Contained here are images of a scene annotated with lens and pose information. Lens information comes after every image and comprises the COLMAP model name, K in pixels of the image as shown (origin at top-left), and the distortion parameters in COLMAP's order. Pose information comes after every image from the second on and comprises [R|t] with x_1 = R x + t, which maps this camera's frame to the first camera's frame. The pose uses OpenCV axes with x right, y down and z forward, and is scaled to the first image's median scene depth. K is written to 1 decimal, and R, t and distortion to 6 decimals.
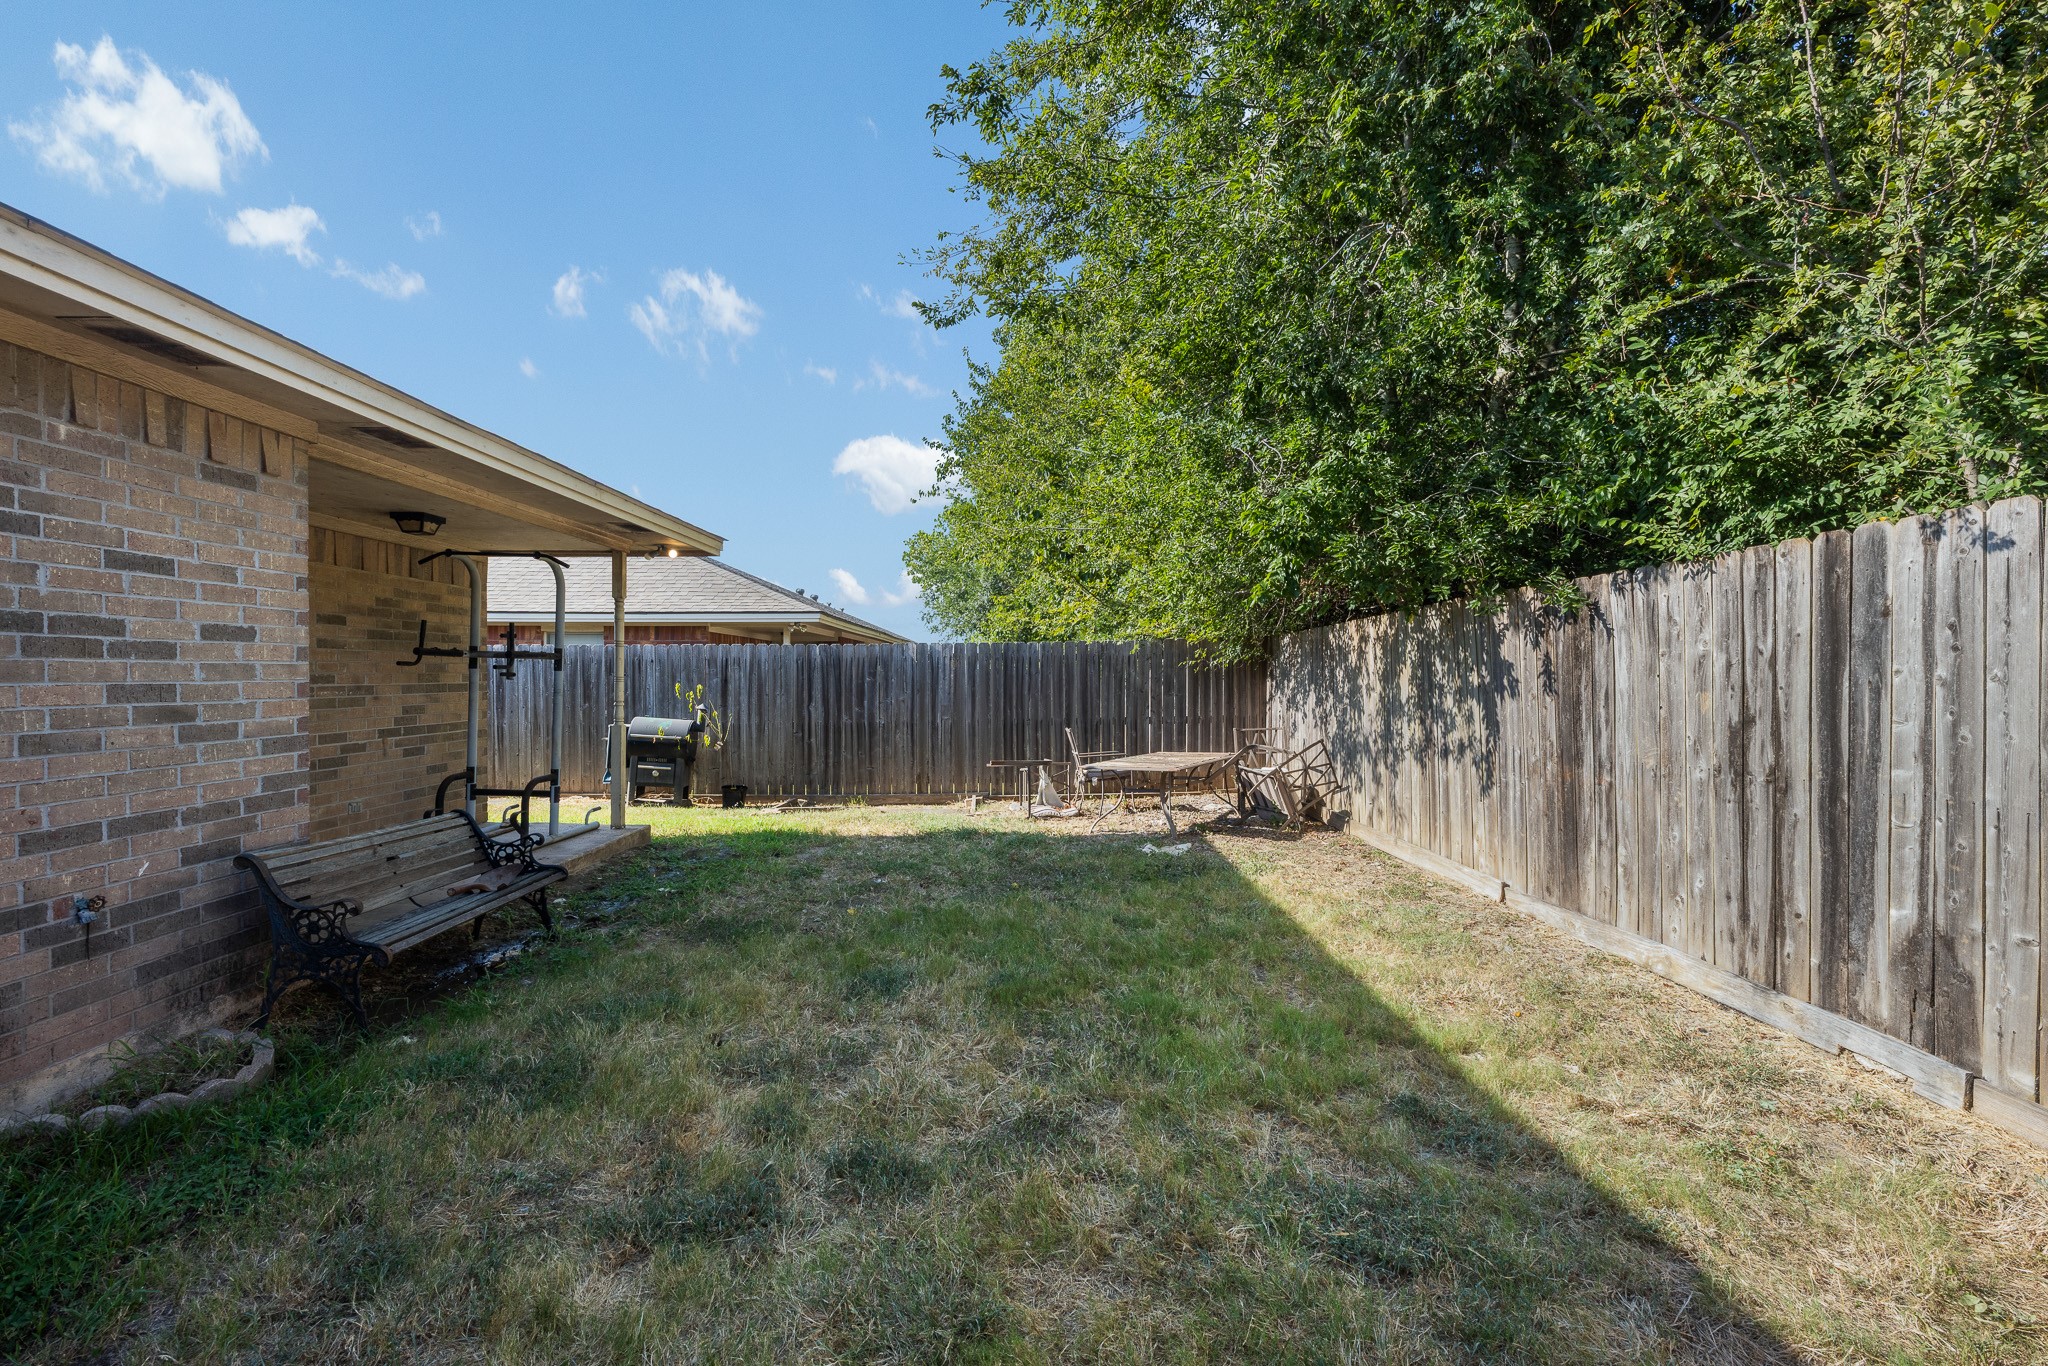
lens RADIAL K [[856.7, 0, 1024.0], [0, 856.7, 683.0], [0, 0, 1]] dist [0.000305, 0.000385]
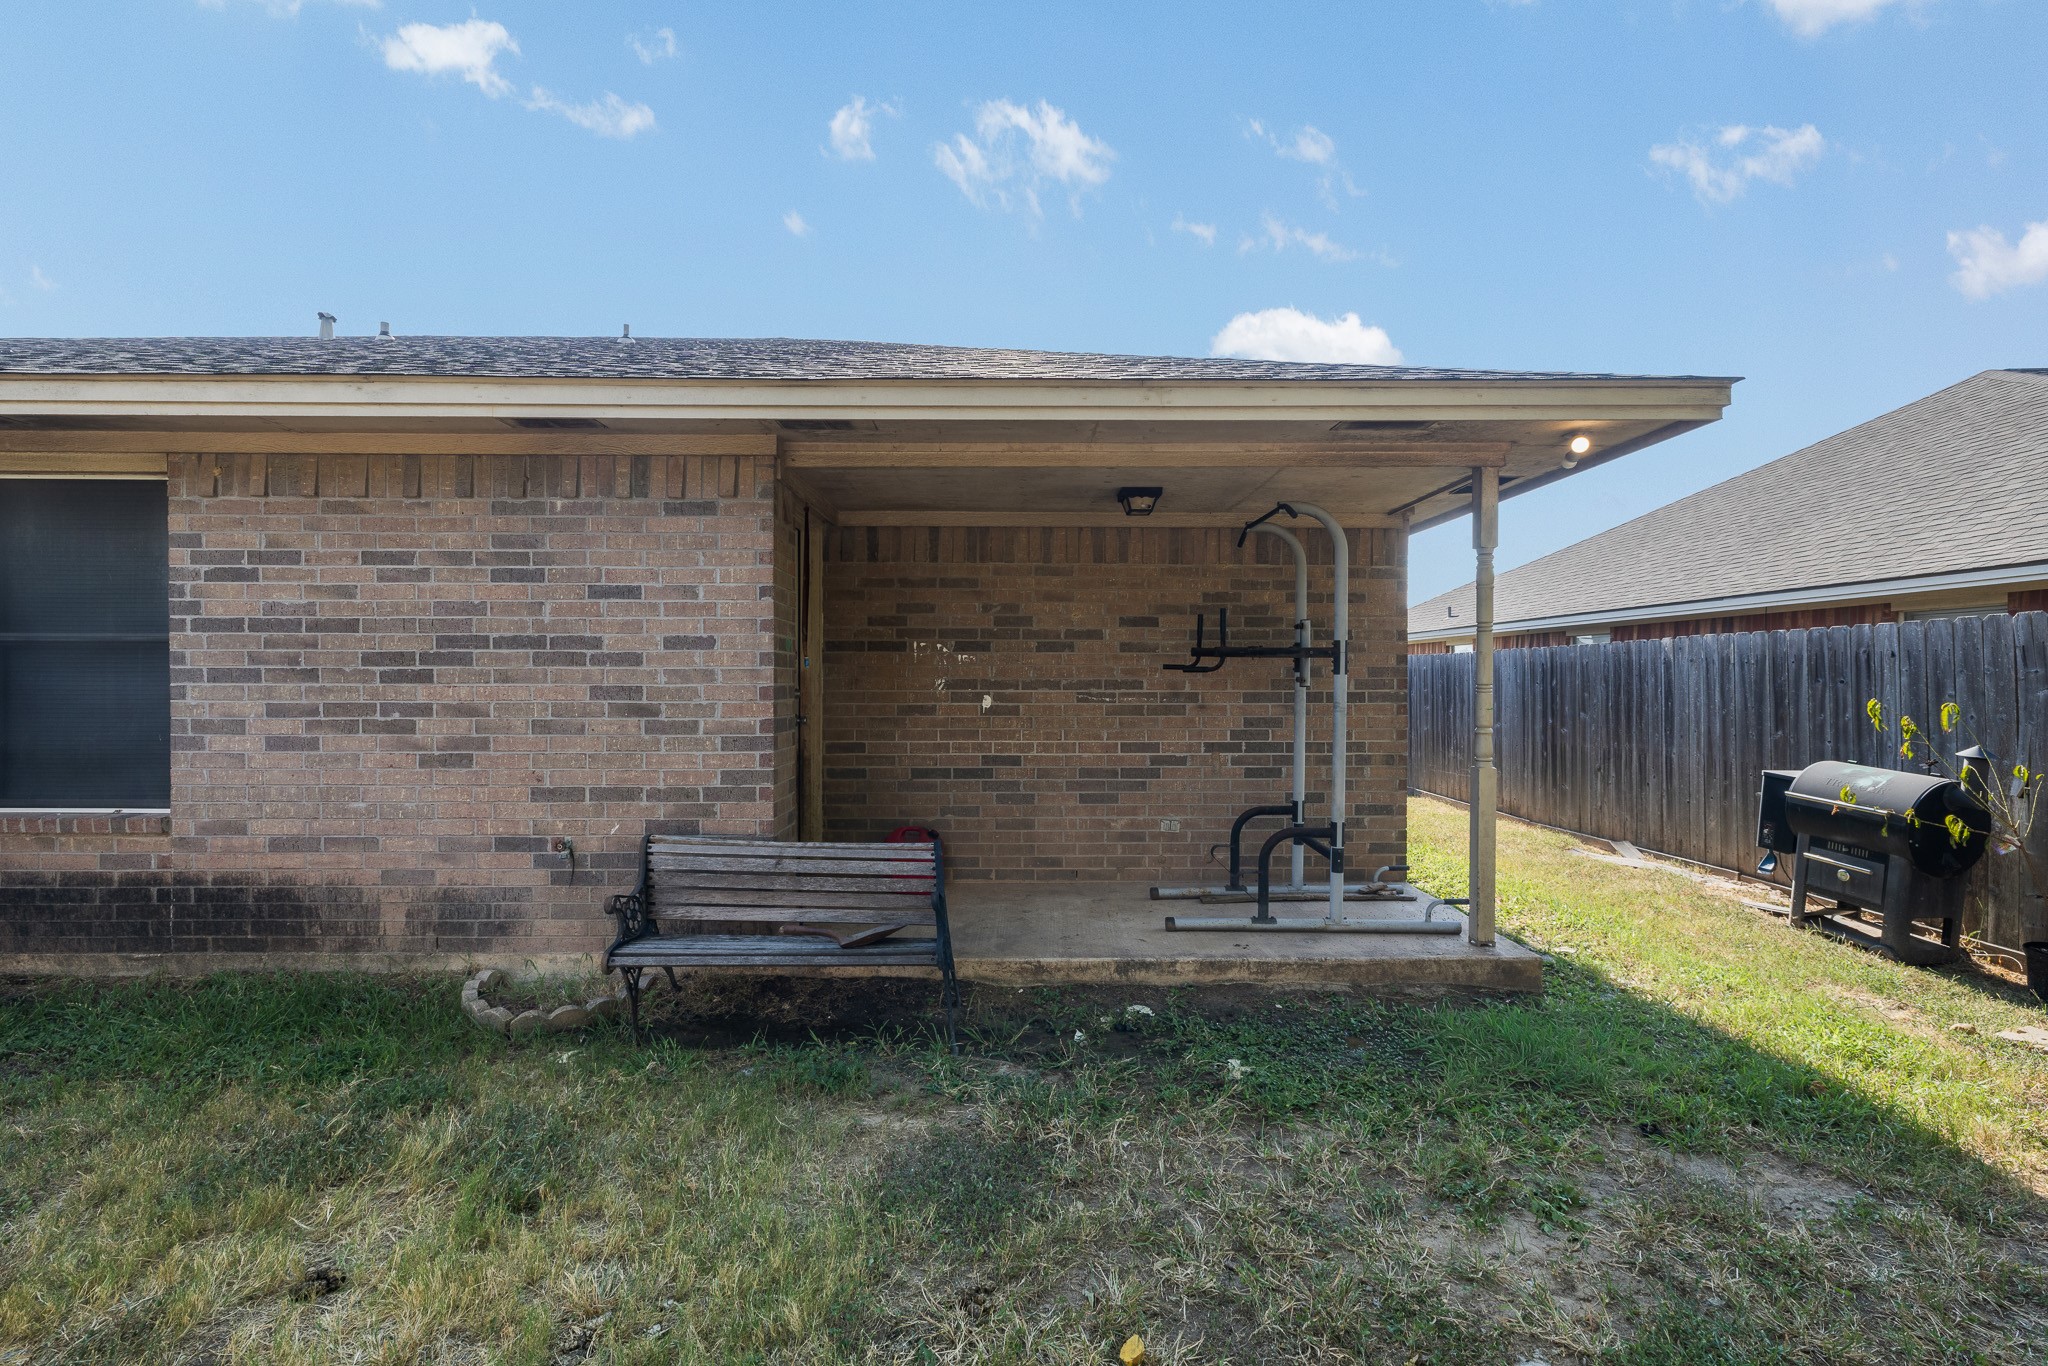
lens RADIAL K [[856.7, 0, 1024.0], [0, 856.7, 683.0], [0, 0, 1]] dist [0.000305, 0.000385]
pose [[-0.006454, 0.002073, -0.999977, 0.183821], [-0.011664, 0.999930, 0.002148, -0.009162], [0.999911, 0.011677, -0.006430, 1.170121]]
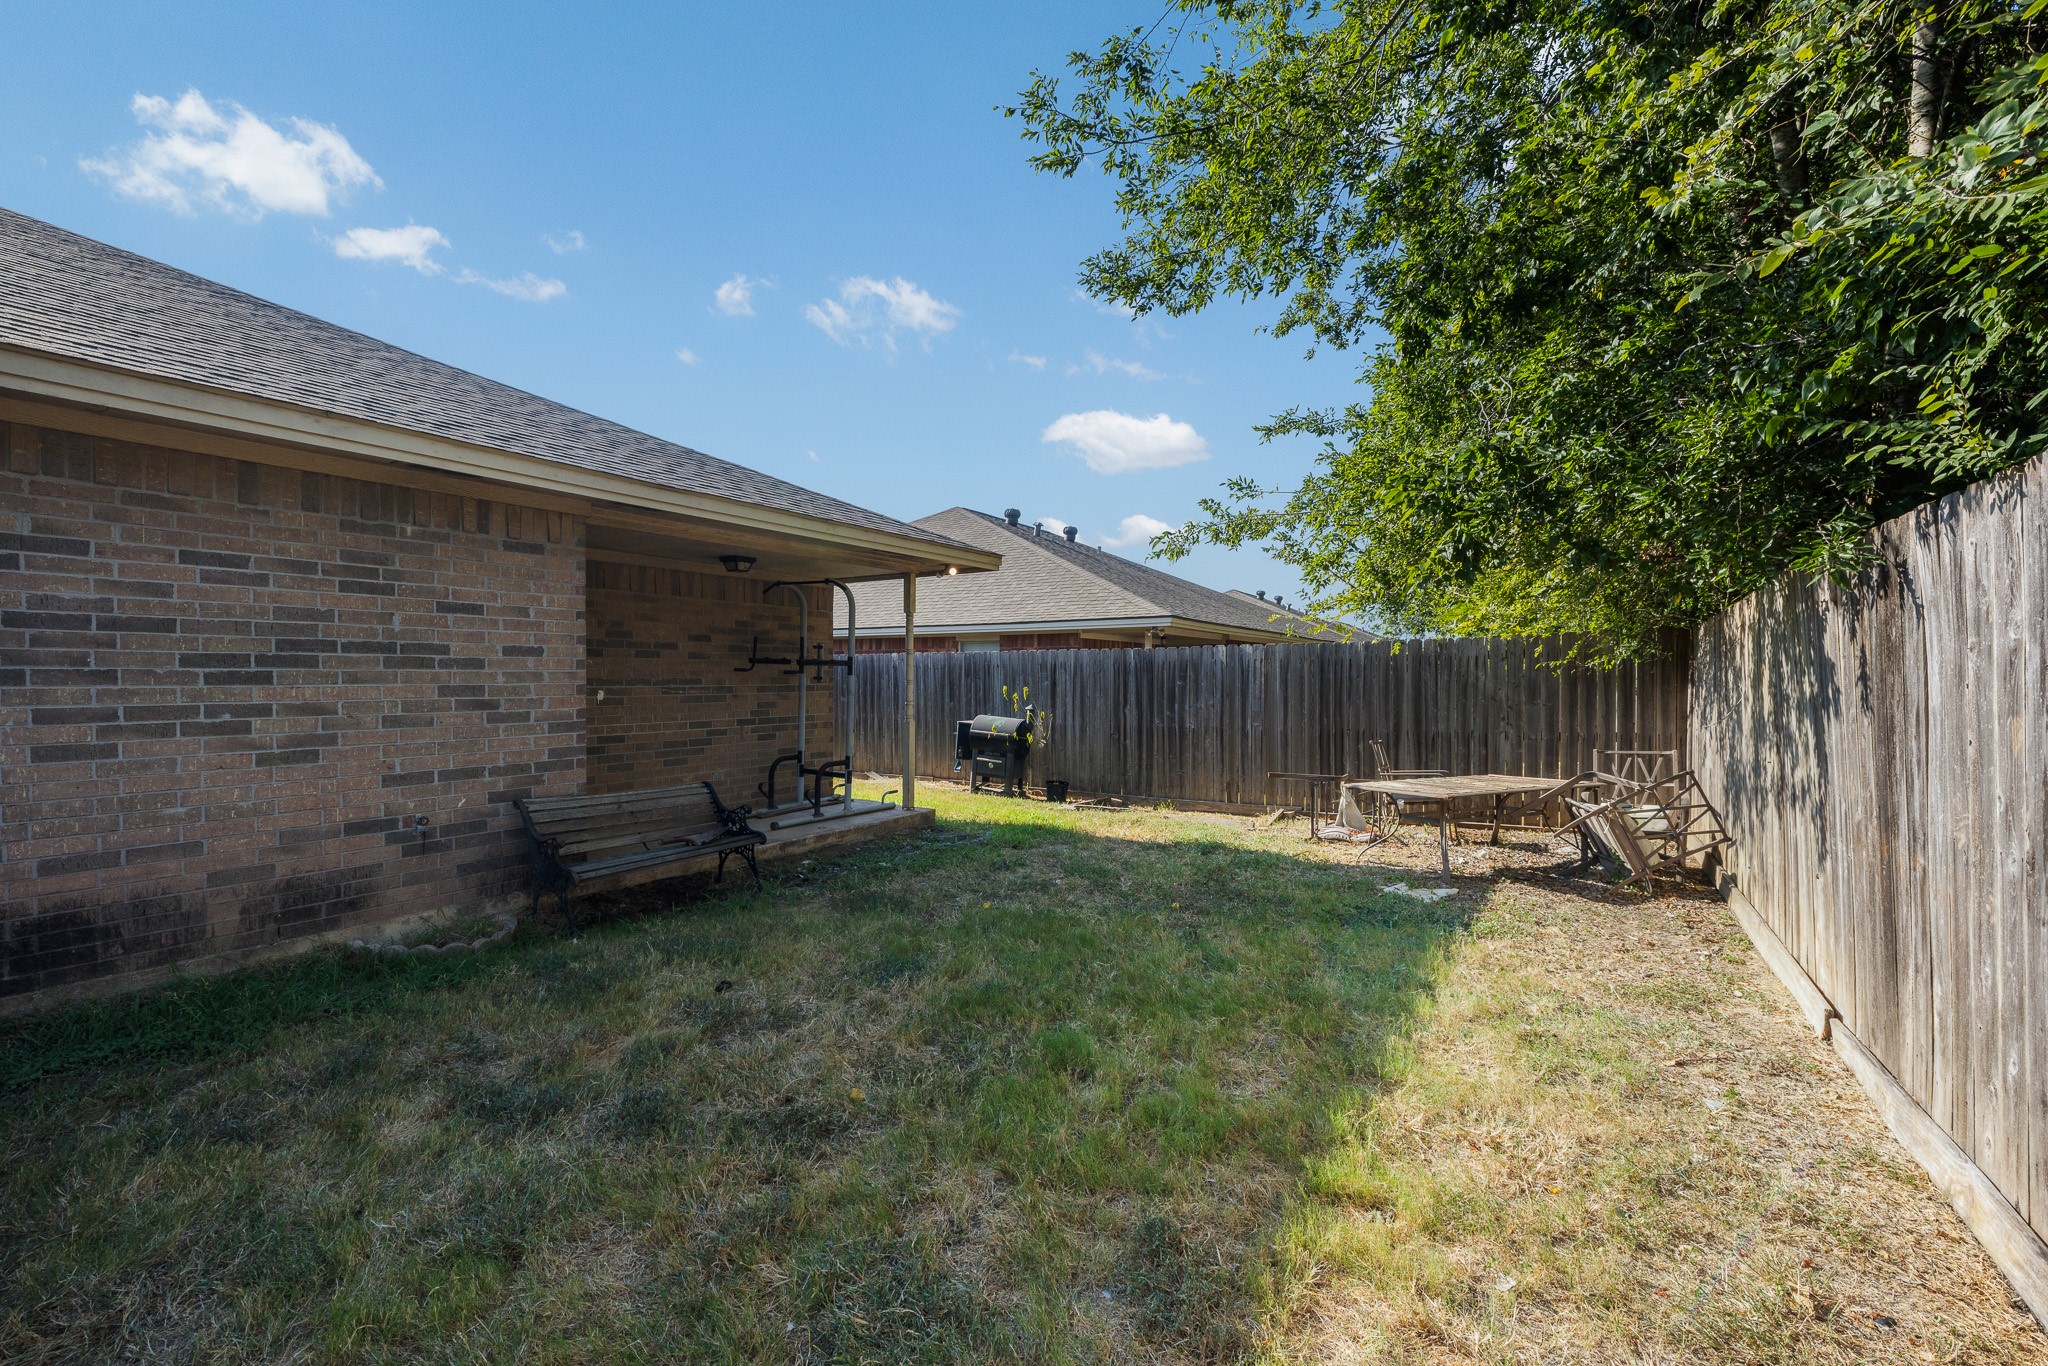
lens RADIAL K [[855.9, 0, 1023.3], [0, 855.9, 685.3], [0, 0, 1]] dist [-0.000871, 0.000388]
pose [[0.837957, 0.006199, -0.545701, 0.497962], [-0.006100, 0.999979, 0.001993, -0.005592], [0.545702, 0.001658, 0.837977, 0.178912]]
